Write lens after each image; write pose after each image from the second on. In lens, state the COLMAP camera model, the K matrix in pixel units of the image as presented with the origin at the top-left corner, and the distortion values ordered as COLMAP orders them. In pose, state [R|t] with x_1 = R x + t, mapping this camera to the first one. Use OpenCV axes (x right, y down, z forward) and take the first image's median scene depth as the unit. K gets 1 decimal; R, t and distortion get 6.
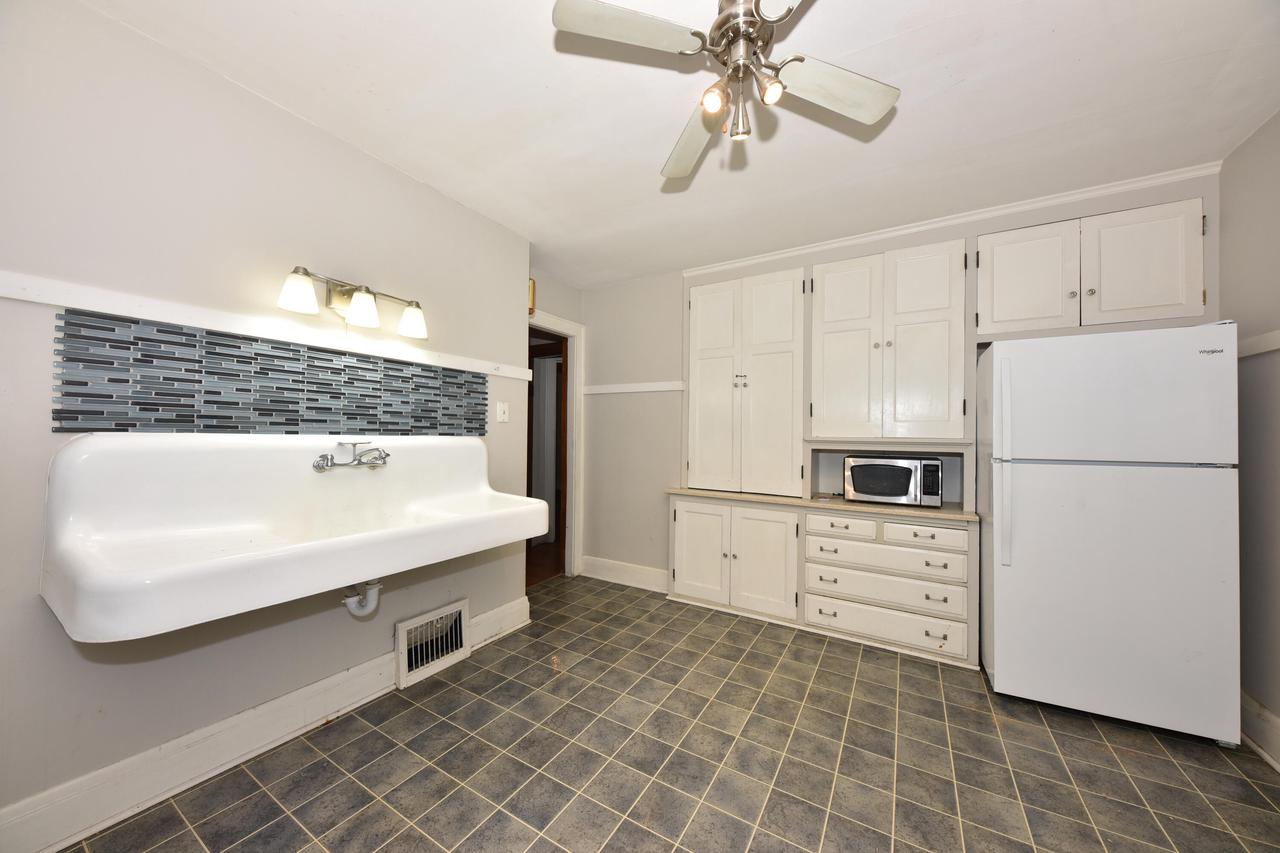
lens RADIAL K [[437.9, 0, 642.6], [0, 437.9, 430.0], [0, 0, 1]] dist [-0.011532, -0.001033]
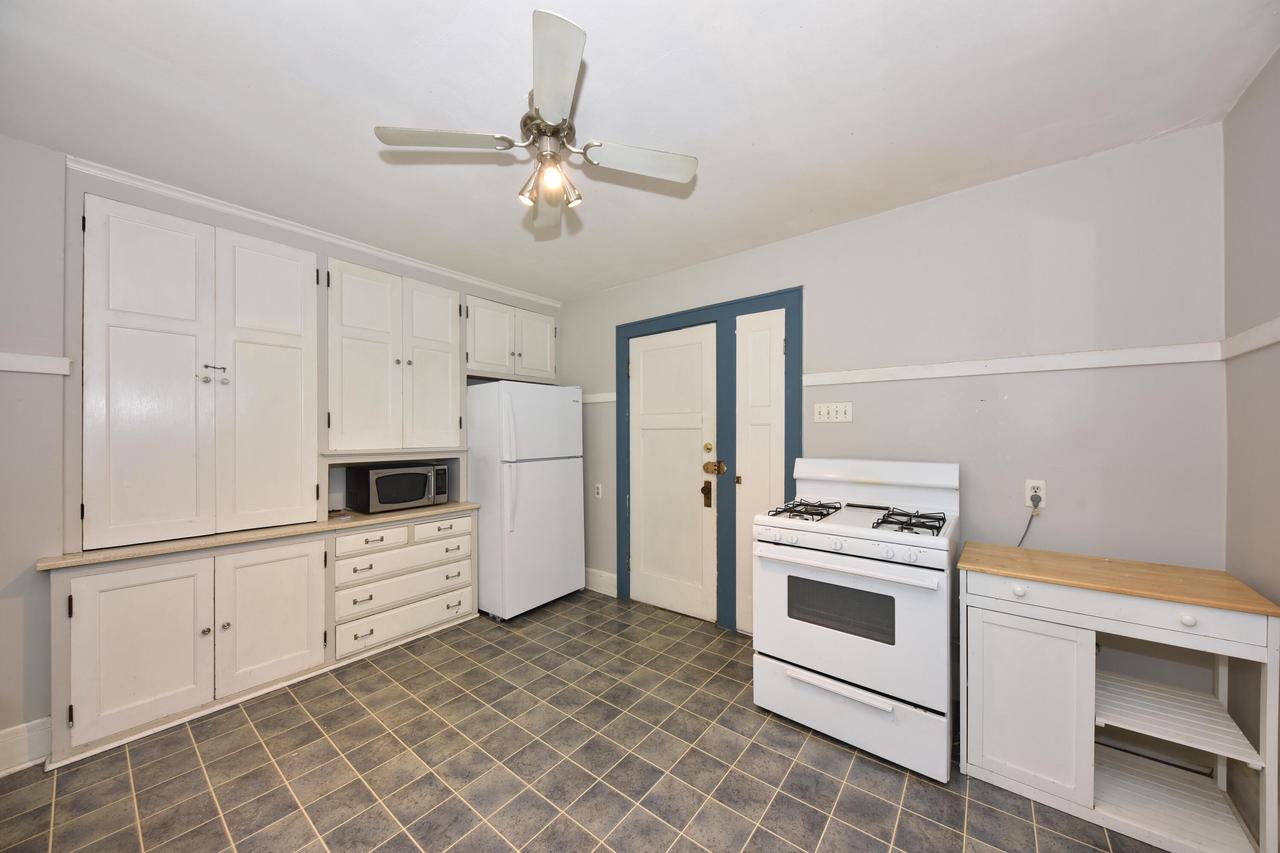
lens RADIAL K [[437.9, 0, 644.6], [0, 437.9, 429.5], [0, 0, 1]] dist [-0.011532, -0.001033]
pose [[0.102022, -0.002772, 0.994778, -0.492721], [-0.004410, 0.999985, 0.003239, -0.037675], [-0.994772, -0.004718, 0.102008, 0.315160]]
